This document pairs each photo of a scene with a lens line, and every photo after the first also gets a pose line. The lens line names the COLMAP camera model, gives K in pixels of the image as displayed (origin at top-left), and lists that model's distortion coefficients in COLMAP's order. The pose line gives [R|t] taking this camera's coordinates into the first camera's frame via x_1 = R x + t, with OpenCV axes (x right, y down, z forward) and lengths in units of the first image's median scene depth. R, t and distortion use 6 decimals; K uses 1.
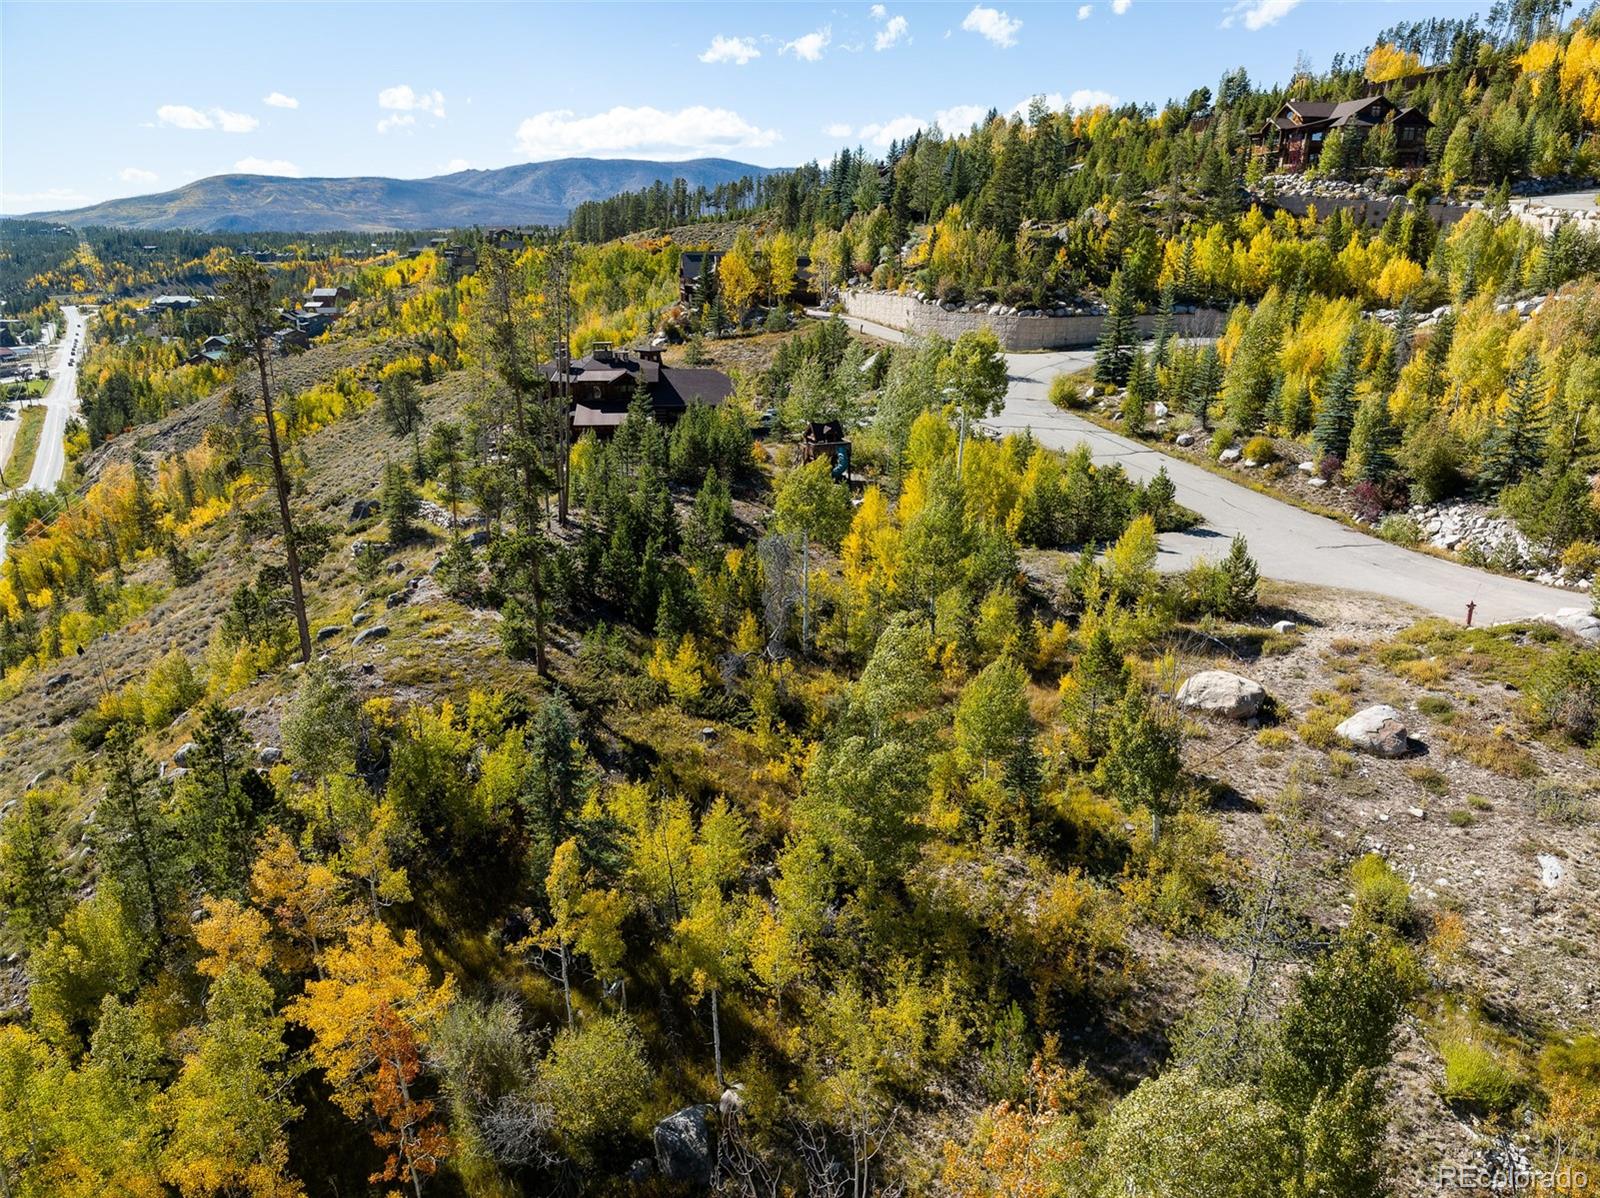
lens RADIAL K [[1104.4, 0, 800.7], [0, 1104.4, 601.3], [0, 0, 1]] dist [-0.002594, -0.000368]
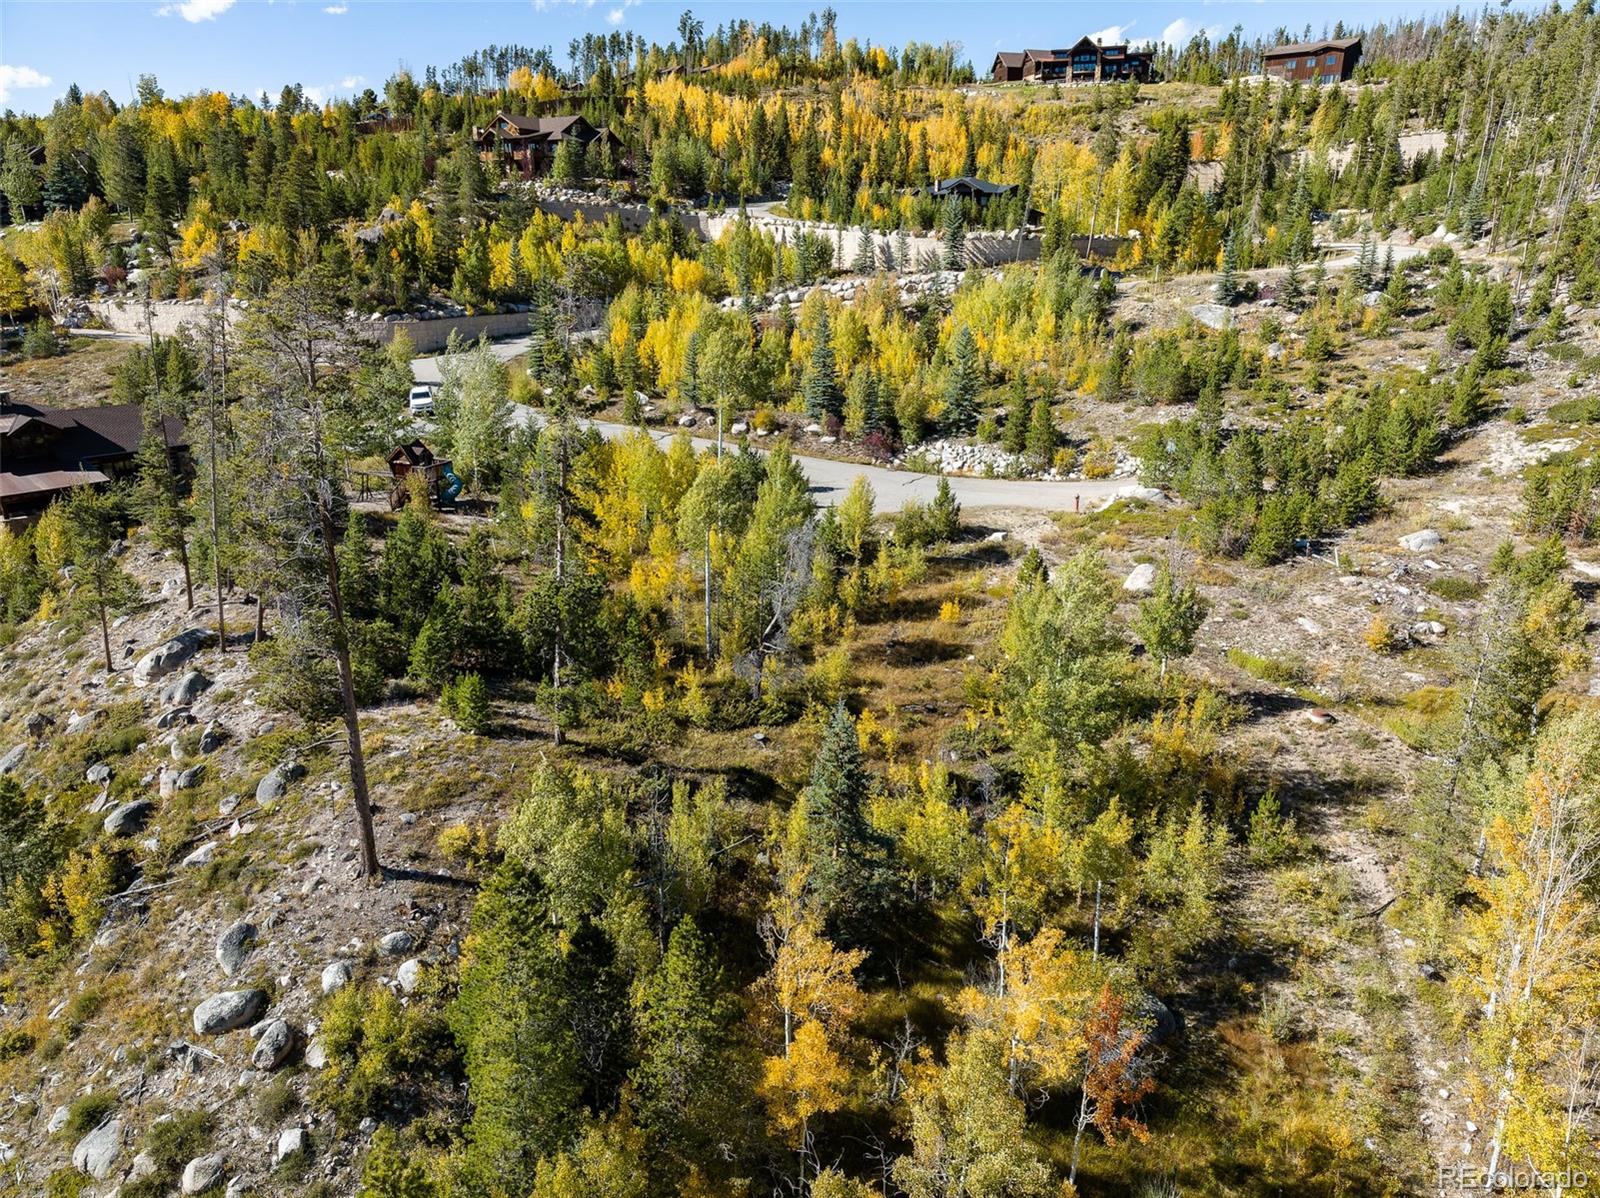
lens RADIAL K [[1104.4, 0, 801.8], [0, 1104.4, 596.8], [0, 0, 1]] dist [-0.002594, -0.000368]
pose [[0.668873, -0.222799, 0.709204, -0.432922], [0.224467, 0.970030, 0.093036, -0.053767], [-0.708678, 0.096963, 0.698838, 0.156001]]
